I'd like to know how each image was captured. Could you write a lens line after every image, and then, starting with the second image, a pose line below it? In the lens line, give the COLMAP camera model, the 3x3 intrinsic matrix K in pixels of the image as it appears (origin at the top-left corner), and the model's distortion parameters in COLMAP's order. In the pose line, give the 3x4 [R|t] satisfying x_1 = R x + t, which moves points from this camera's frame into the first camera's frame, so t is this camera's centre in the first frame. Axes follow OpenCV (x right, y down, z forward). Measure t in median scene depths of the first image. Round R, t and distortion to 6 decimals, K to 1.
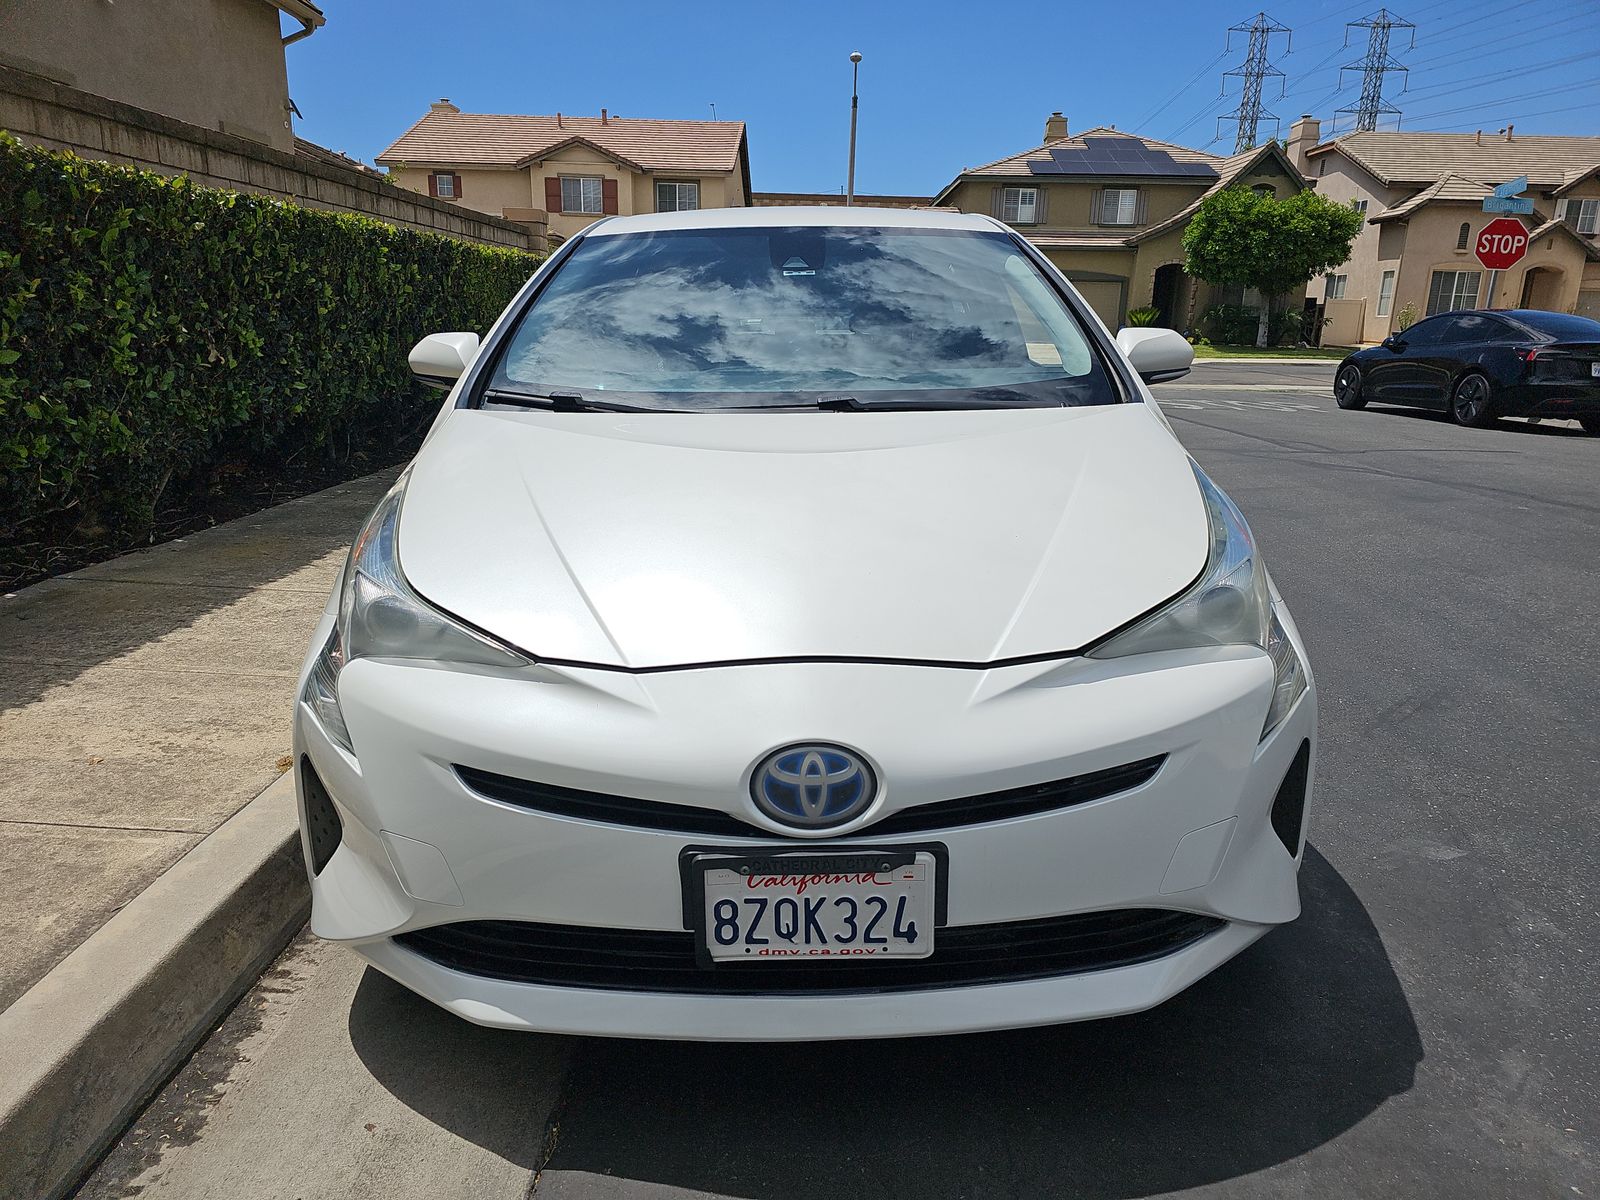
lens RADIAL K [[1051.2, 0, 806.5], [0, 1051.2, 586.9], [0, 0, 1]] dist [-0.005624, -0.007225]
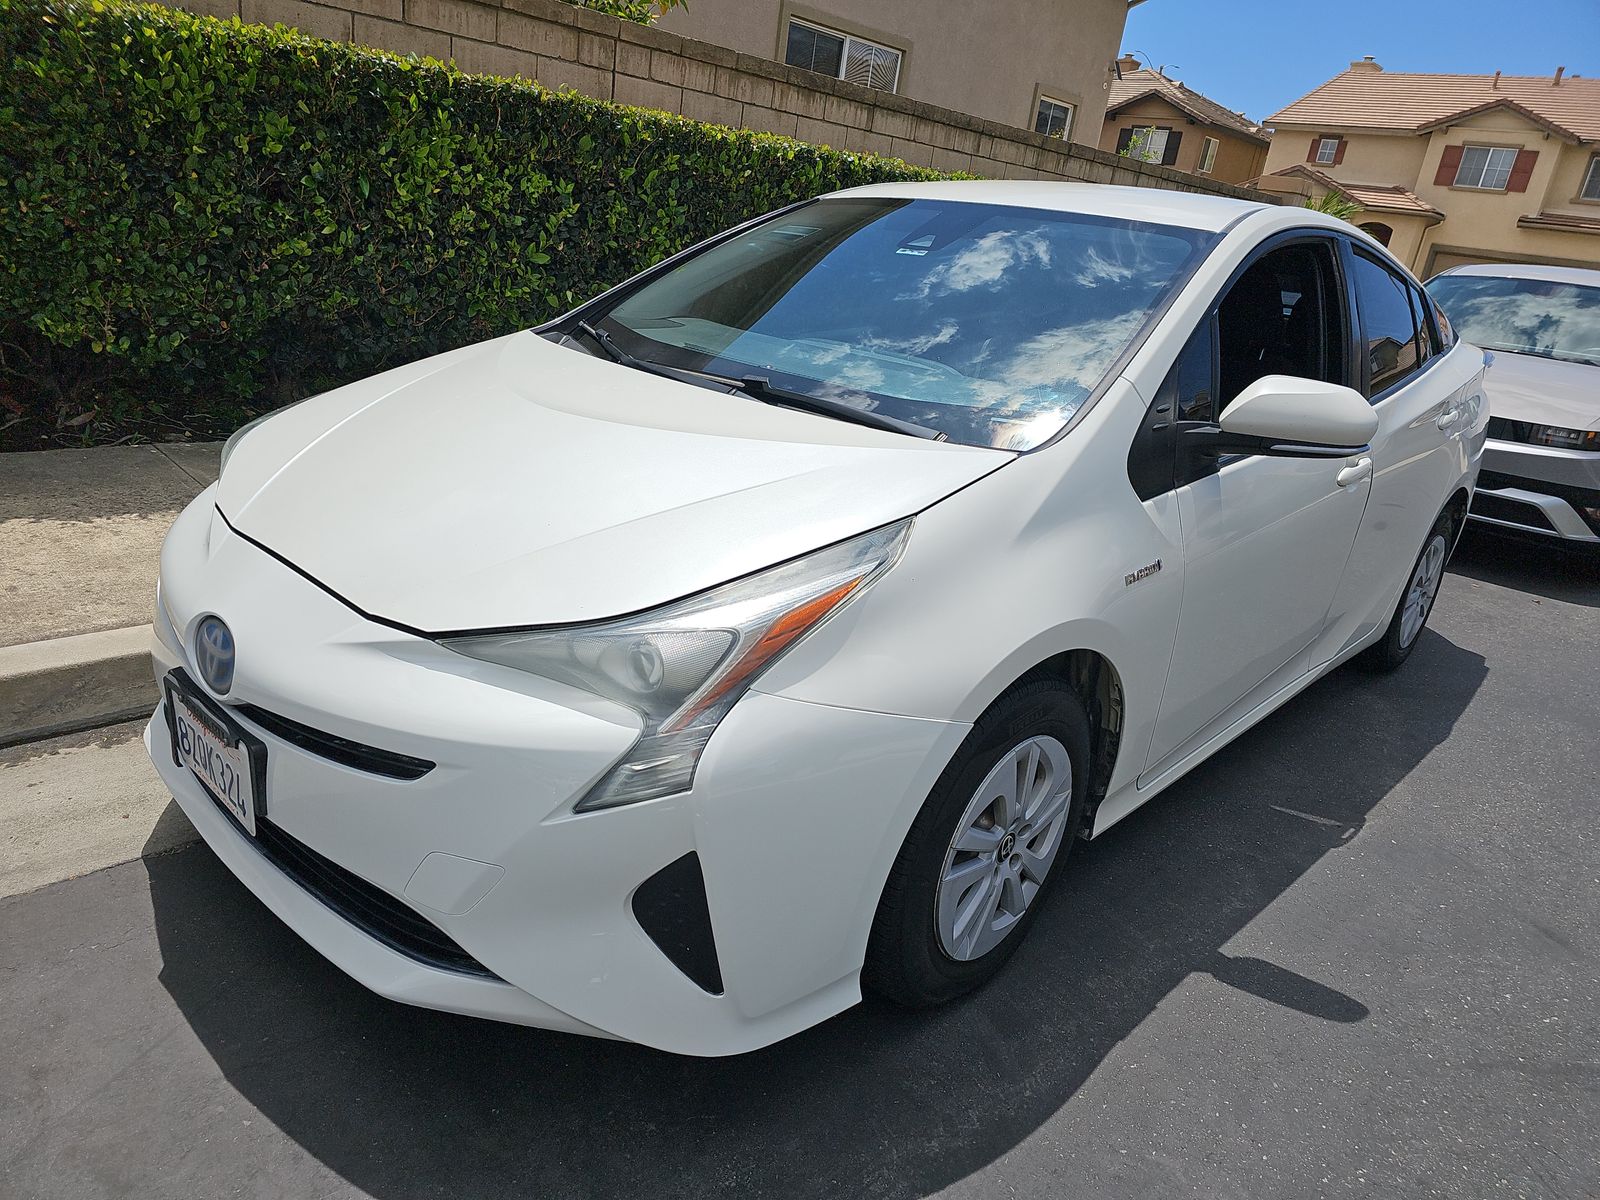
lens RADIAL K [[998.8, 0, 800.0], [0, 998.8, 600.0], [0, 0, 1]] dist [0.049889, -0.040745]
pose [[0.724820, 0.309677, -0.615415, 0.291498], [-0.275563, 0.949029, 0.153001, -0.056553], [0.631428, 0.058688, 0.773211, 0.131052]]
